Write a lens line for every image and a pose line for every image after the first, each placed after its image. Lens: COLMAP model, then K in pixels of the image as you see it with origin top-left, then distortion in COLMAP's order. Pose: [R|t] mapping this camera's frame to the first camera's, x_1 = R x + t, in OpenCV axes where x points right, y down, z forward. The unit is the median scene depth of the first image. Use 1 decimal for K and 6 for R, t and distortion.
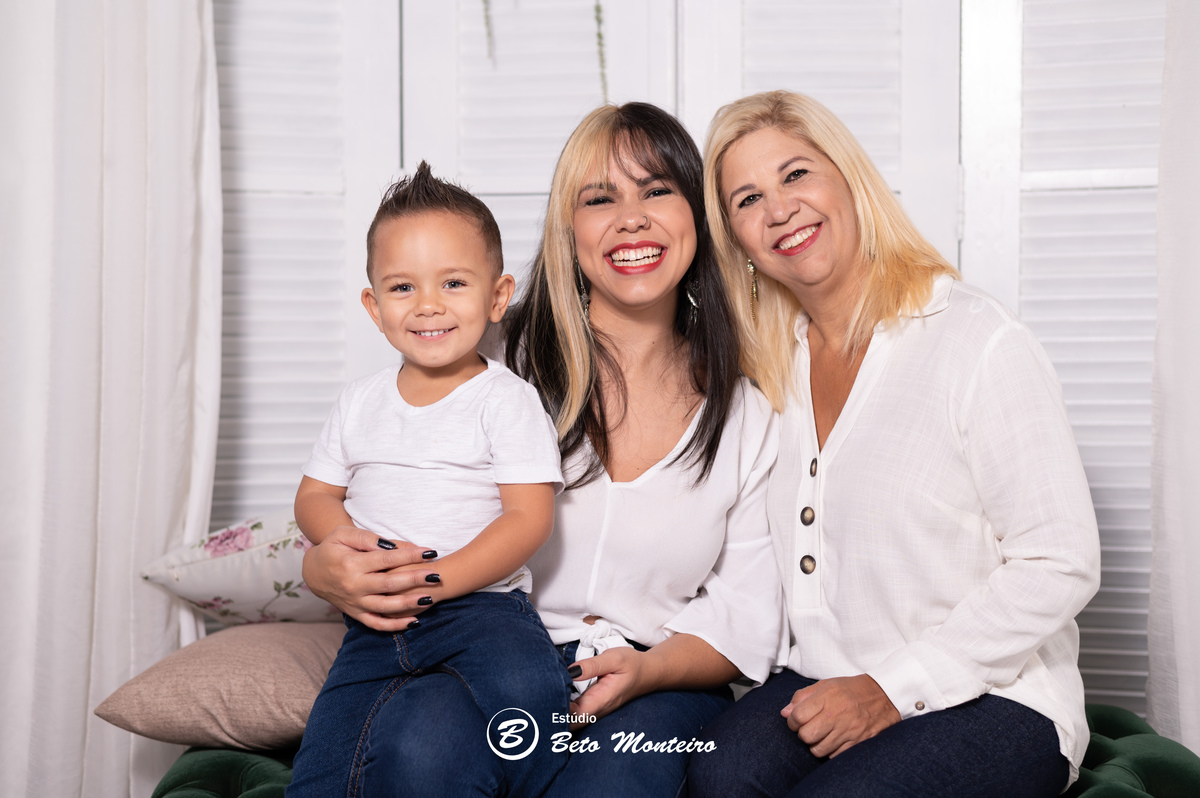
lens RADIAL K [[1778.3, 0, 600.0], [0, 1778.3, 399.0], [0, 0, 1]] dist [-0.006361, -1.306112]
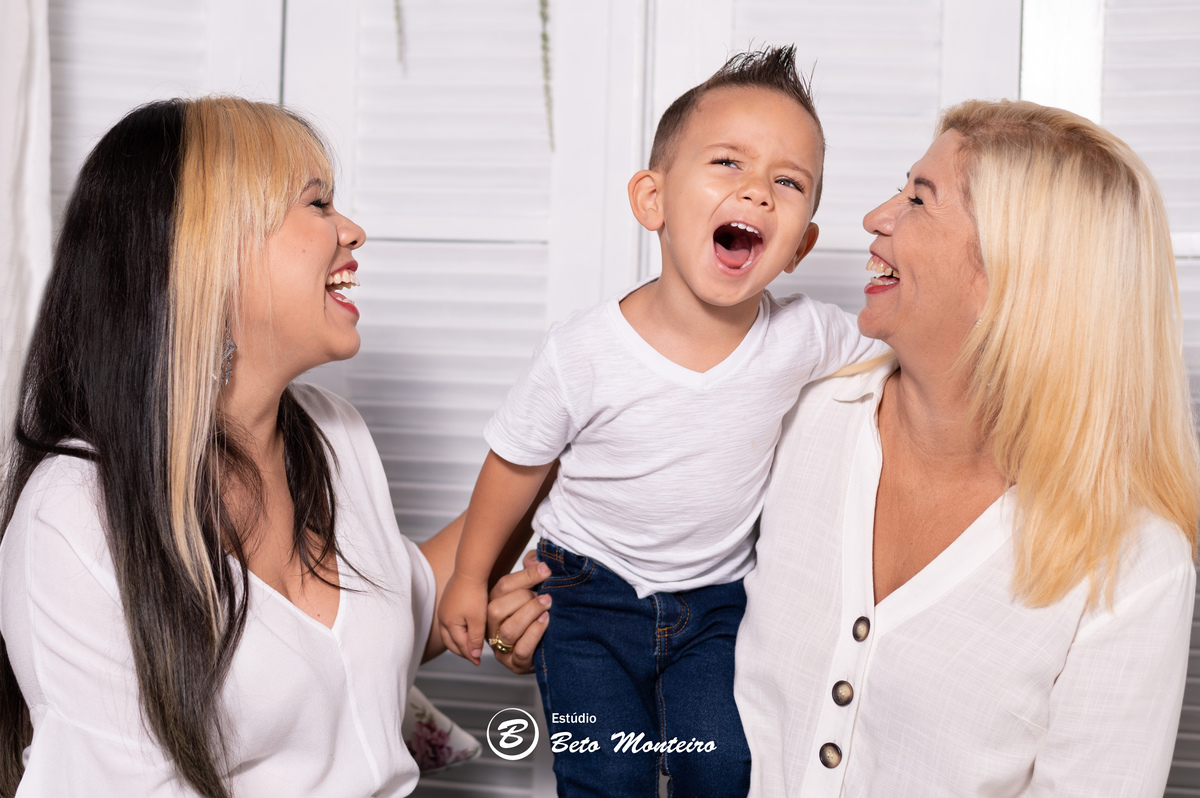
lens RADIAL K [[1778.3, 0, 600.0], [0, 1778.3, 399.0], [0, 0, 1]] dist [-0.006361, -1.306112]
pose [[0.996831, 0.032724, 0.072510, -0.027097], [-0.028887, 0.998158, -0.053350, -0.008216], [-0.074122, 0.051086, 0.995940, 0.243766]]
